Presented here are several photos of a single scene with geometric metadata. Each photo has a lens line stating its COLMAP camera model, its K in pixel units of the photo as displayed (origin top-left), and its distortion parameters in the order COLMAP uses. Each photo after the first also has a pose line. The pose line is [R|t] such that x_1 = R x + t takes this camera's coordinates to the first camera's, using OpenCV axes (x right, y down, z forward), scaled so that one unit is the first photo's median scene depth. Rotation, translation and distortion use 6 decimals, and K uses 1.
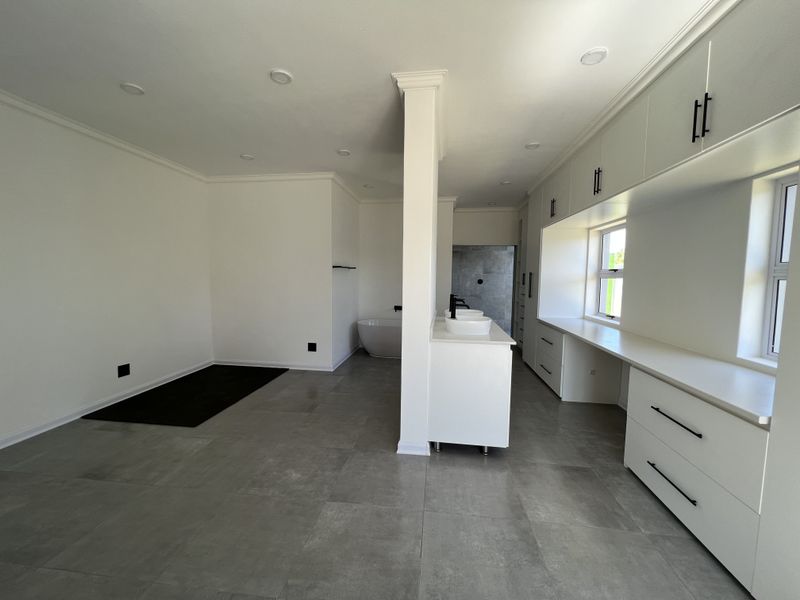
lens RADIAL K [[317.9, 0, 399.7], [0, 317.9, 301.8], [0, 0, 1]] dist [-0.001243, 0.000338]
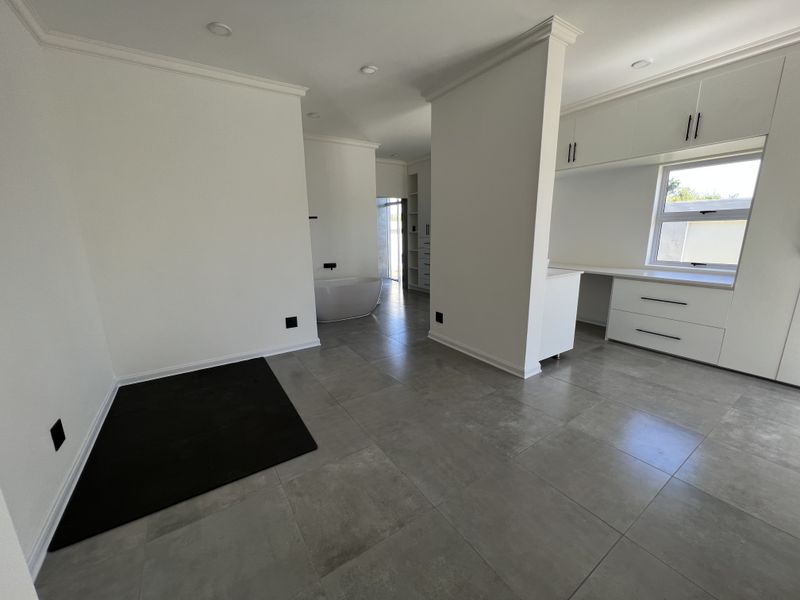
lens RADIAL K [[317.9, 0, 399.7], [0, 317.9, 301.8], [0, 0, 1]] dist [-0.001243, 0.000338]
pose [[0.757402, -0.166142, 0.631458, -1.013313], [0.078704, 0.983265, 0.164303, -0.028687], [-0.648188, -0.074745, 0.757803, 0.422369]]
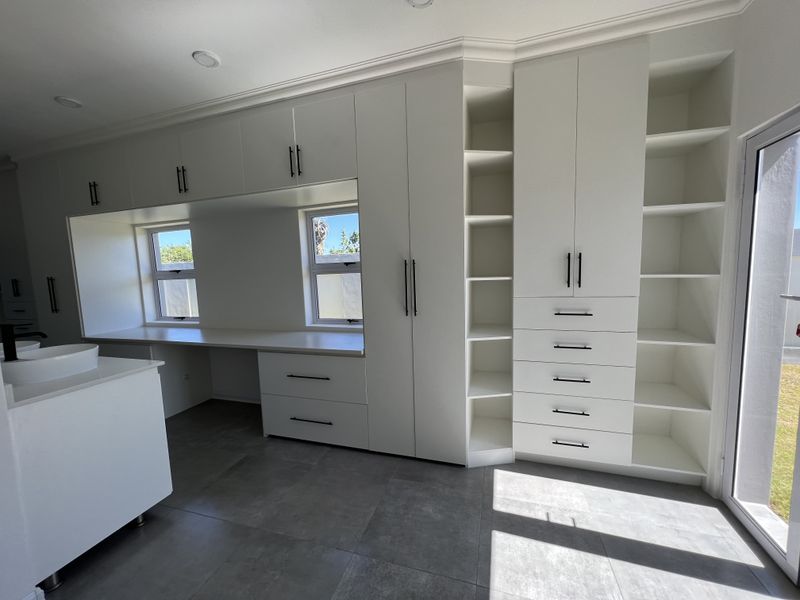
lens RADIAL K [[317.9, 0, 399.7], [0, 317.9, 301.8], [0, 0, 1]] dist [-0.001243, 0.000338]
pose [[0.173023, -0.111603, 0.978574, -0.276734], [0.116327, 0.988921, 0.092215, -0.024618], [-0.978024, 0.097879, 0.184089, 0.226704]]
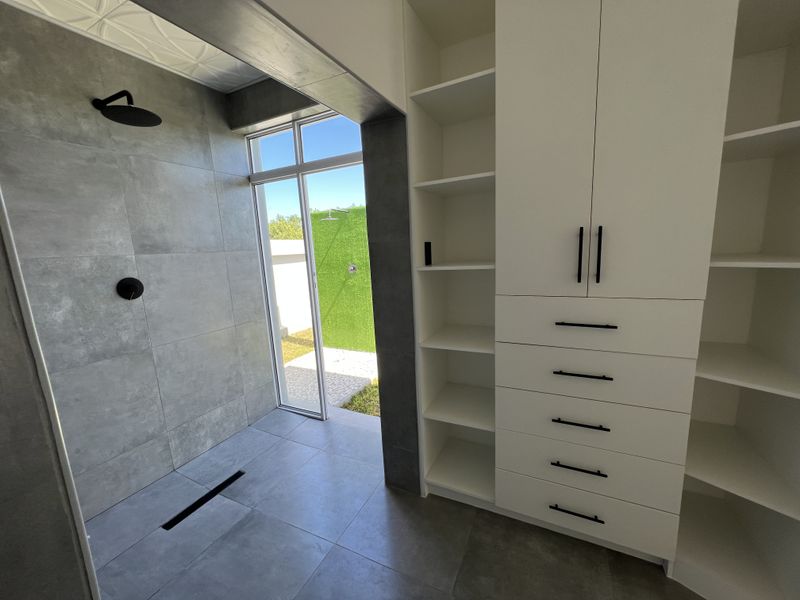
lens RADIAL K [[317.9, 0, 399.7], [0, 317.9, 301.8], [0, 0, 1]] dist [-0.001243, 0.000338]
pose [[0.326569, -0.183610, 0.927168, 0.326705], [0.128885, 0.980438, 0.148763, -0.205878], [-0.936345, 0.070917, 0.343845, 2.396827]]
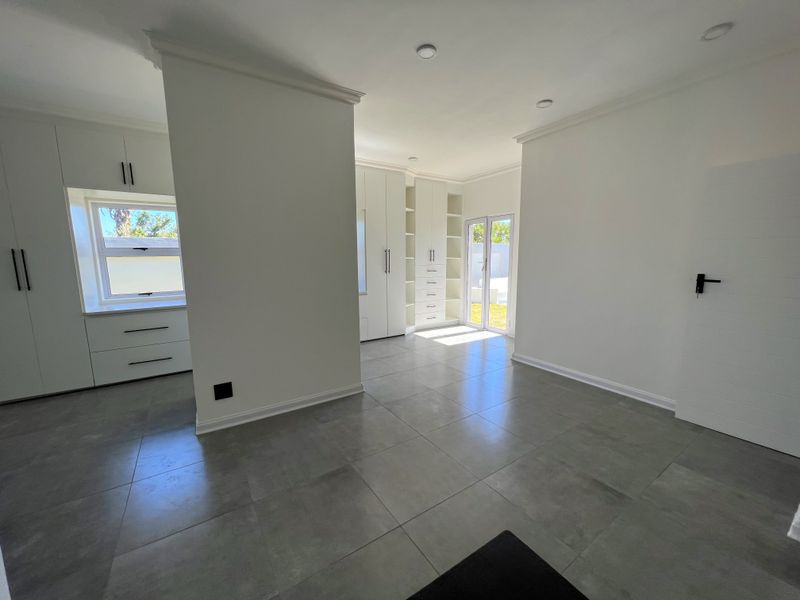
lens RADIAL K [[317.9, 0, 399.7], [0, 317.9, 301.8], [0, 0, 1]] dist [-0.001243, 0.000338]
pose [[-0.650291, -0.114330, 0.751033, -1.006611], [0.064772, 0.976666, 0.204762, -0.134520], [-0.756919, 0.181801, -0.627712, 1.594637]]
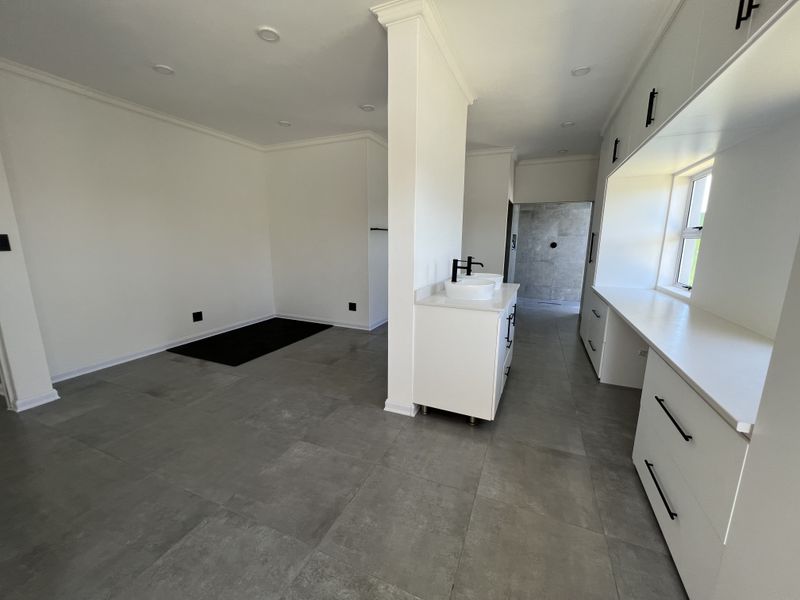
lens RADIAL K [[317.9, 0, 399.7], [0, 317.9, 301.8], [0, 0, 1]] dist [-0.001243, 0.000338]
pose [[0.960846, 0.048285, -0.272845, 0.296317], [-0.018570, 0.993707, 0.110460, 0.011440], [0.276461, -0.101068, 0.955696, 0.061131]]
